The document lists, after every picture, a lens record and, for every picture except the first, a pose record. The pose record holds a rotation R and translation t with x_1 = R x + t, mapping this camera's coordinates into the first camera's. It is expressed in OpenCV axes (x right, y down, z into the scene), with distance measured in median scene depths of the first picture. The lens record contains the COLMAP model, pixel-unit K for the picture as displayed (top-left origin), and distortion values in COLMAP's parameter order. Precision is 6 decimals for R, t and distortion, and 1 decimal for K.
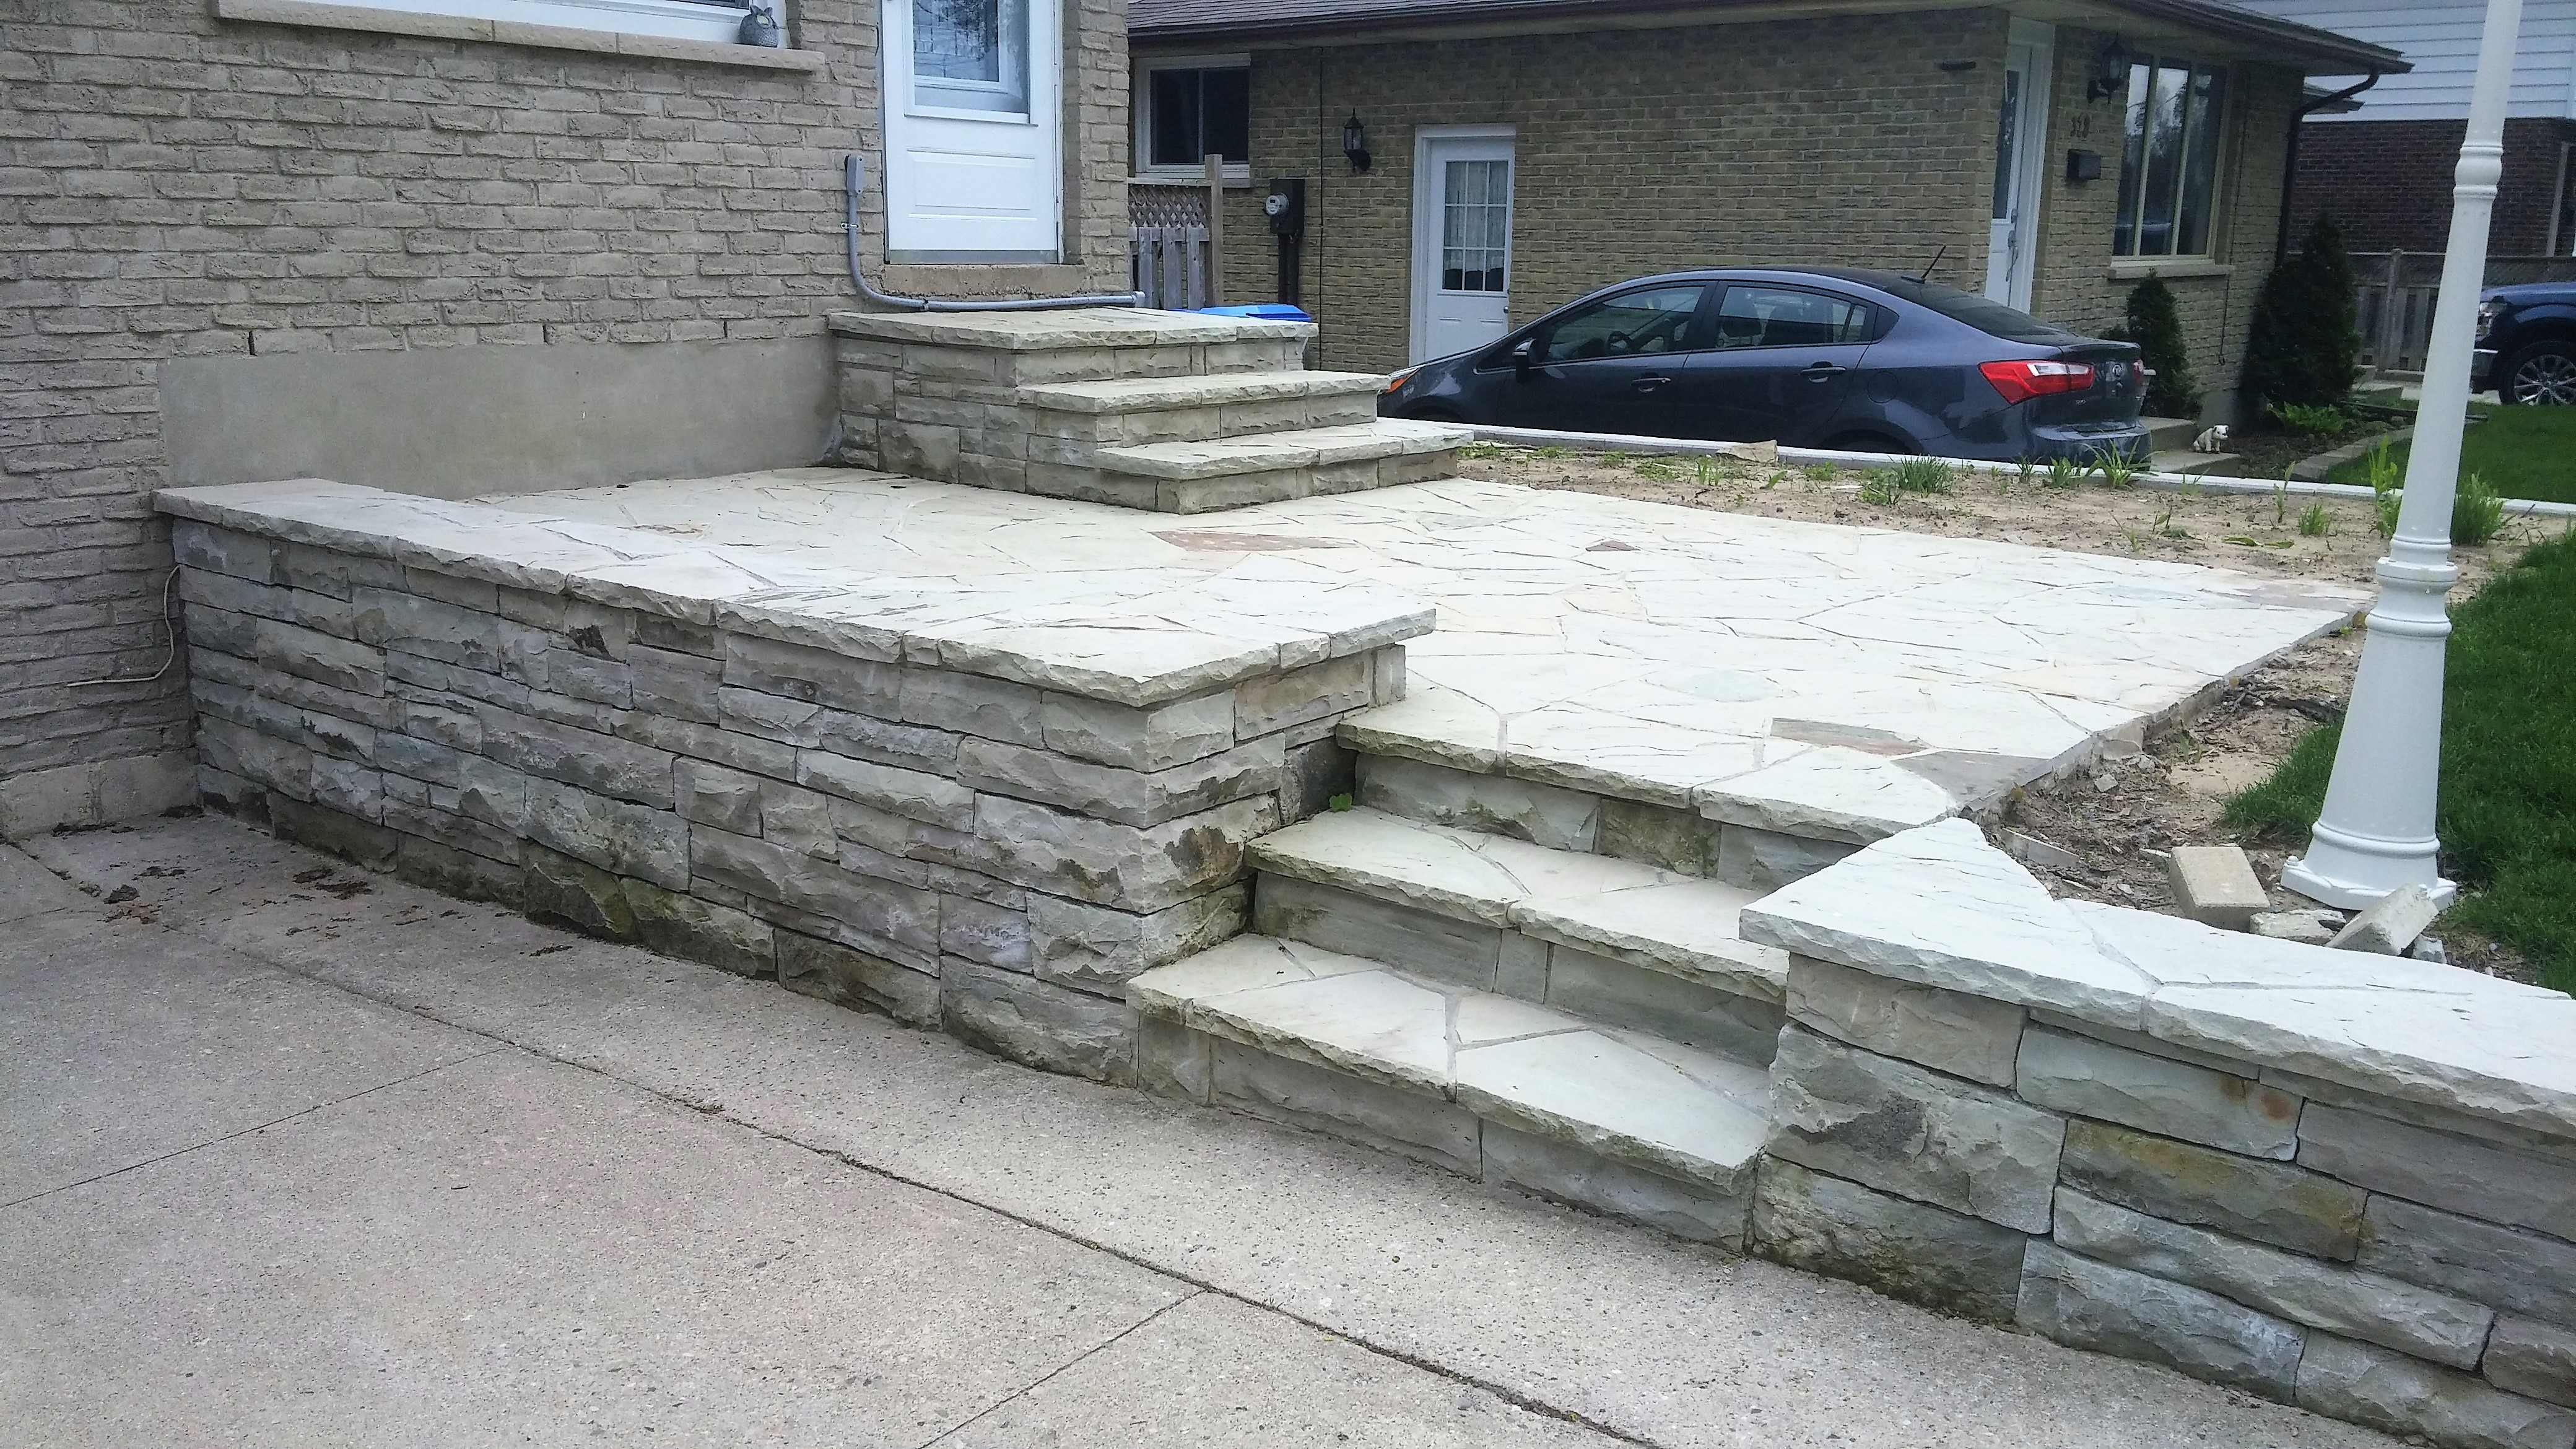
lens RADIAL K [[2227.9, 0, 1300.2], [0, 2227.9, 723.8], [0, 0, 1]] dist [0.078723, -0.082956]
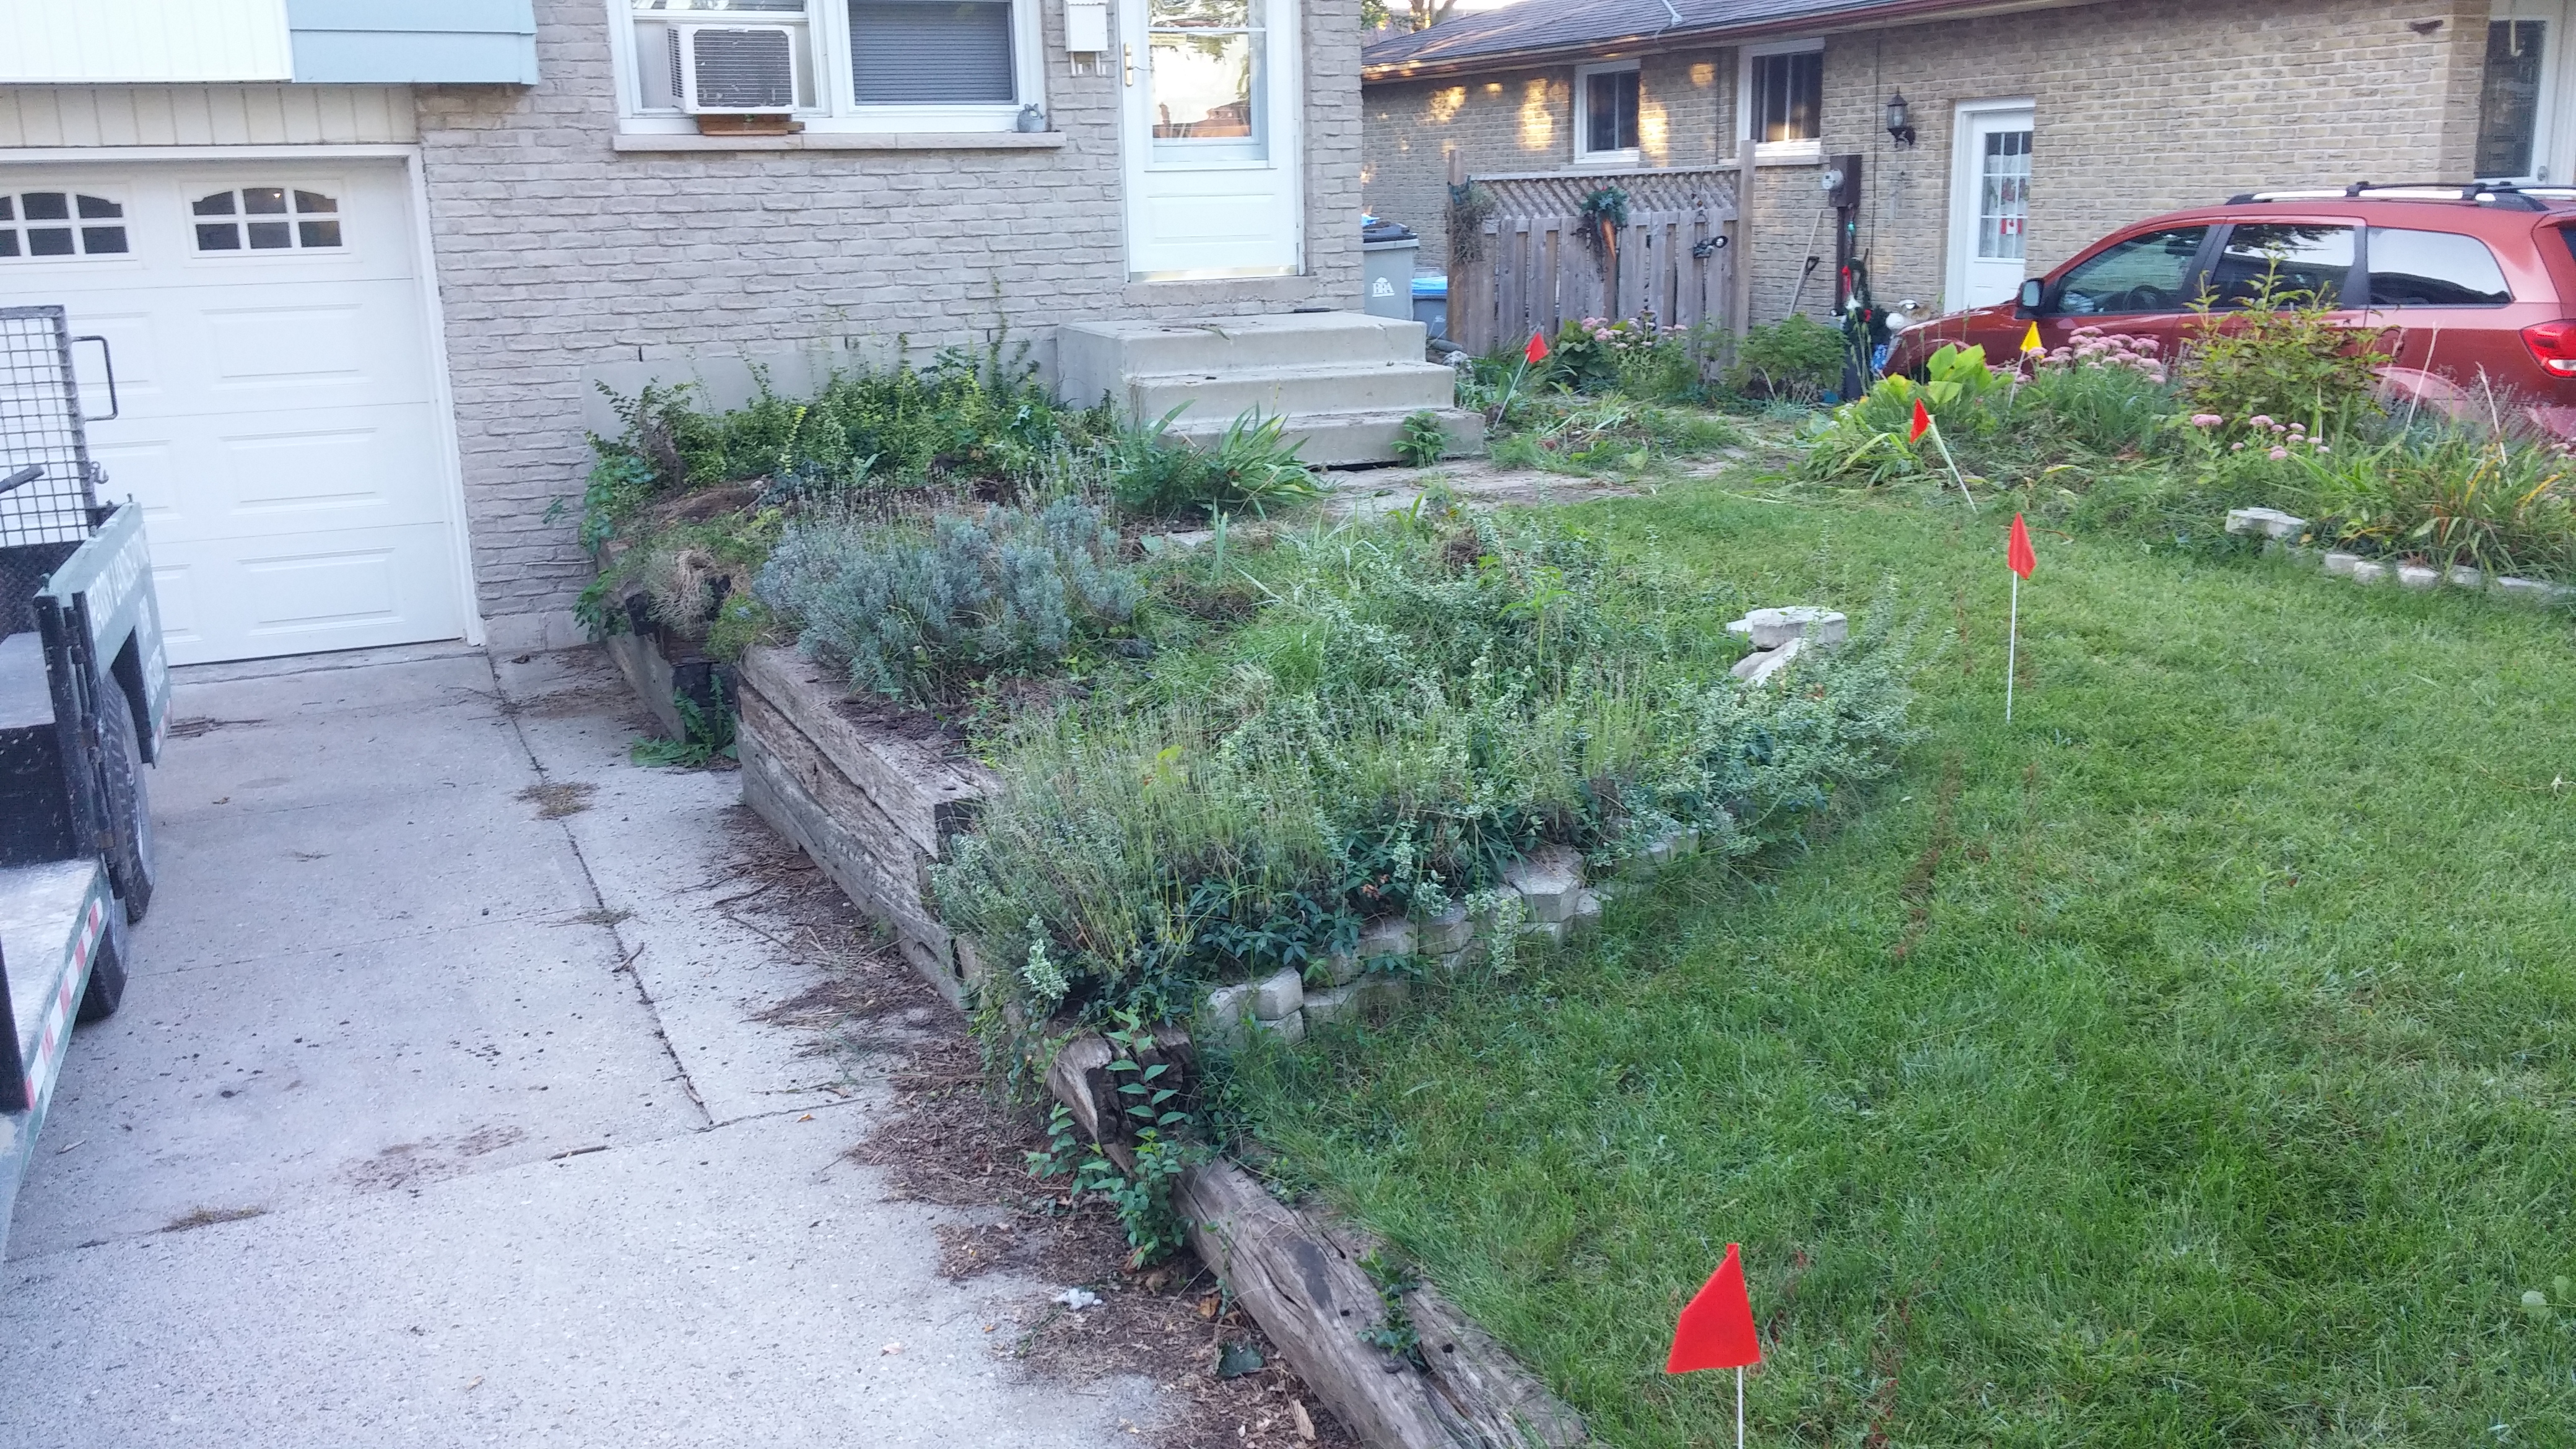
lens RADIAL K [[2227.9, 0, 1294.3], [0, 2227.9, 735.5], [0, 0, 1]] dist [0.078723, -0.082956]
pose [[0.886166, 0.080385, -0.456343, 0.499186], [-0.064707, 0.996656, 0.049907, -0.007339], [0.458829, -0.014697, 0.888403, -0.140631]]
